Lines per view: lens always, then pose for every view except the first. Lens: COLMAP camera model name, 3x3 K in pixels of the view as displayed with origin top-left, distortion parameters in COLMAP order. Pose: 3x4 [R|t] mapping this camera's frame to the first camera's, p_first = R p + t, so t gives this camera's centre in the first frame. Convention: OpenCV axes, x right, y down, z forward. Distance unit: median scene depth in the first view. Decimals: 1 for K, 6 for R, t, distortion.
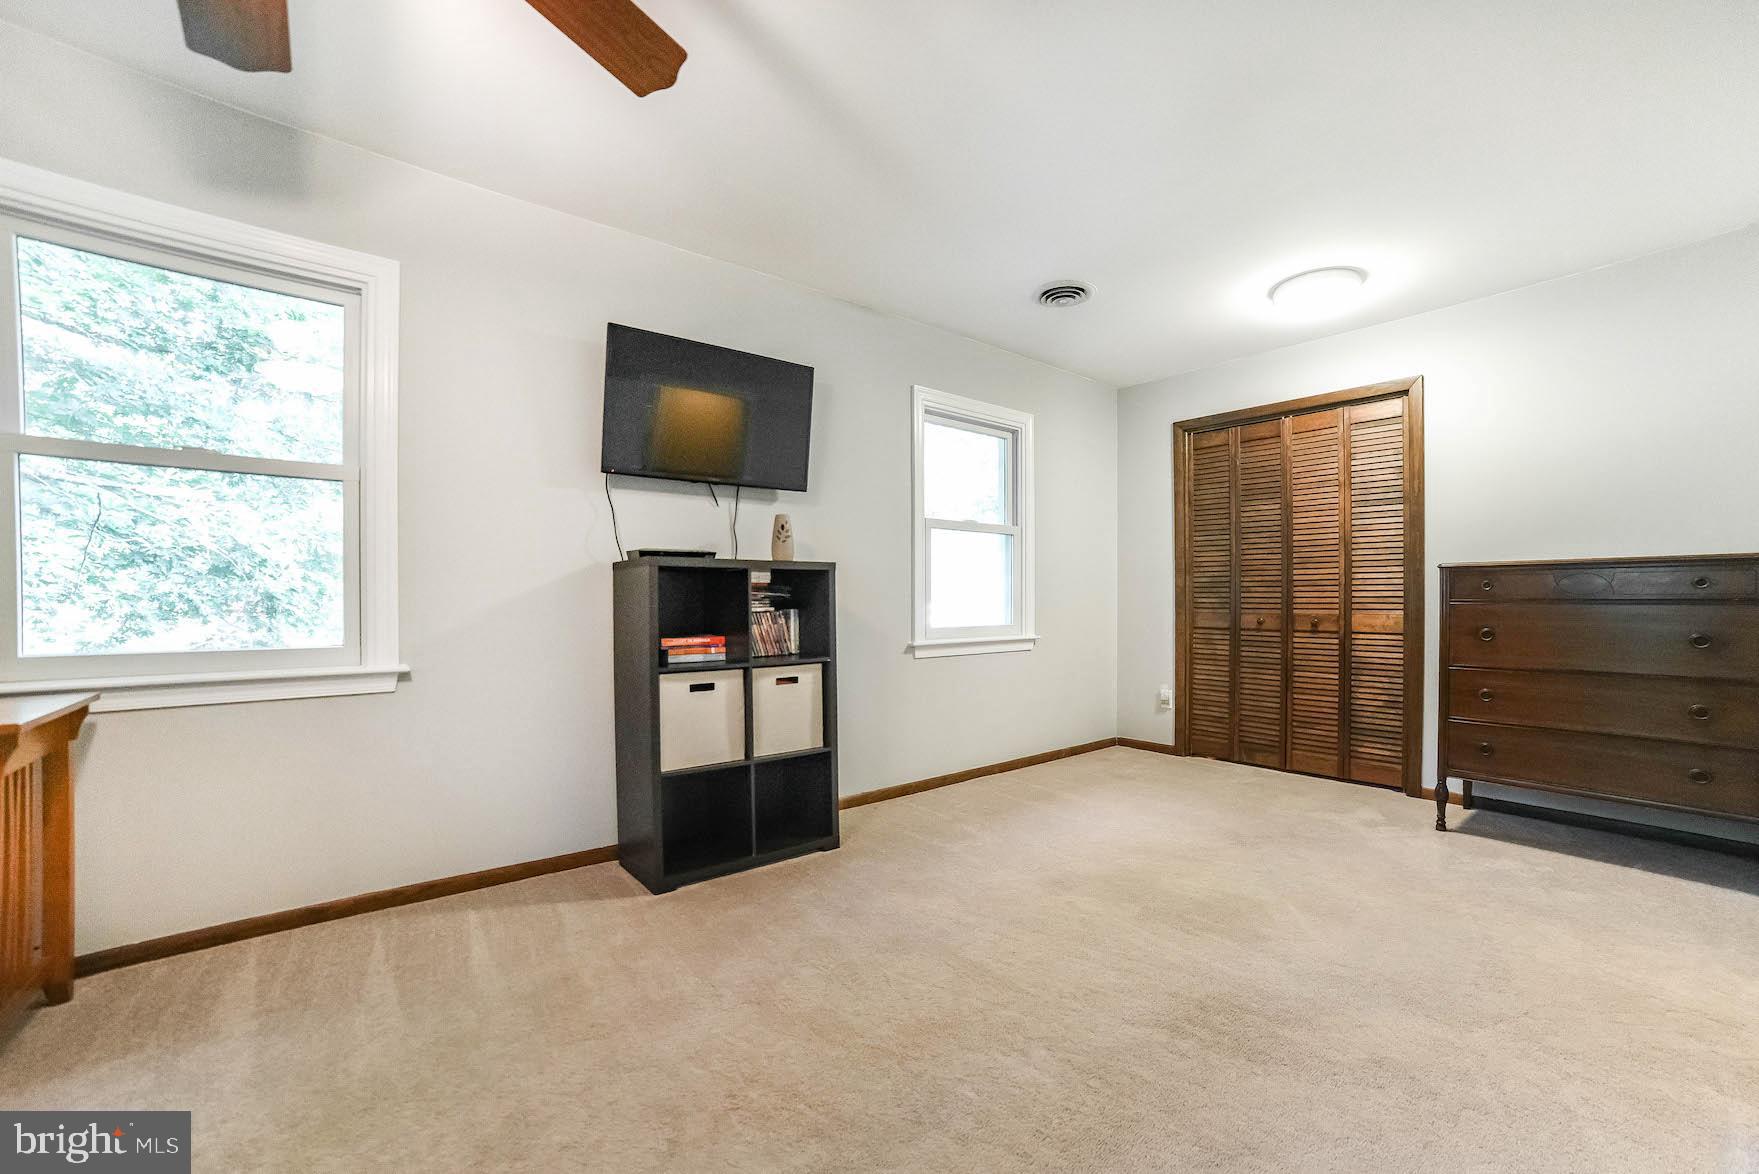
lens RADIAL K [[712.2, 0, 883.8], [0, 712.2, 604.2], [0, 0, 1]] dist [-0.085289, 0.036623]
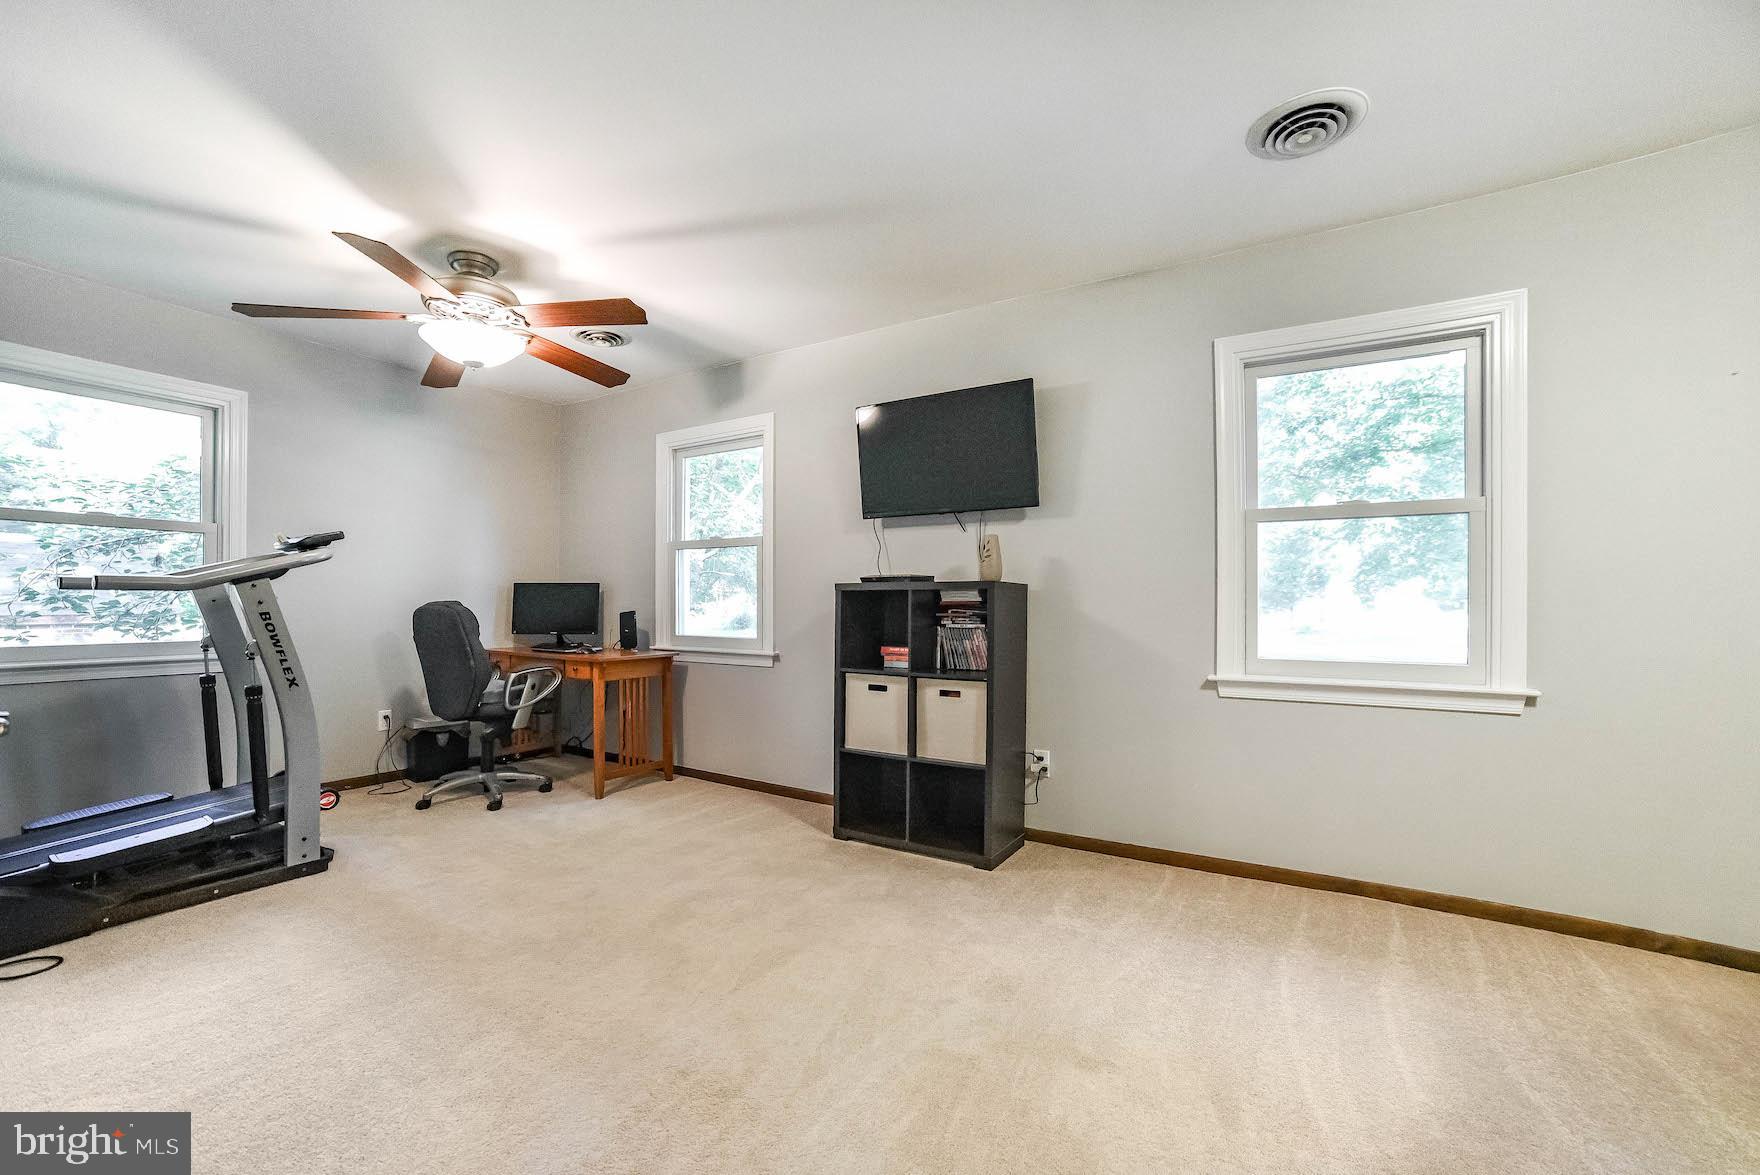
lens RADIAL K [[712.6, 0, 884.3], [0, 712.6, 604.7], [0, 0, 1]] dist [-0.085289, 0.036623]
pose [[0.336309, 0.006709, -0.941728, 0.839349], [-0.010510, 0.999939, 0.003371, -0.028731], [0.941693, 0.008764, 0.336359, 0.548332]]
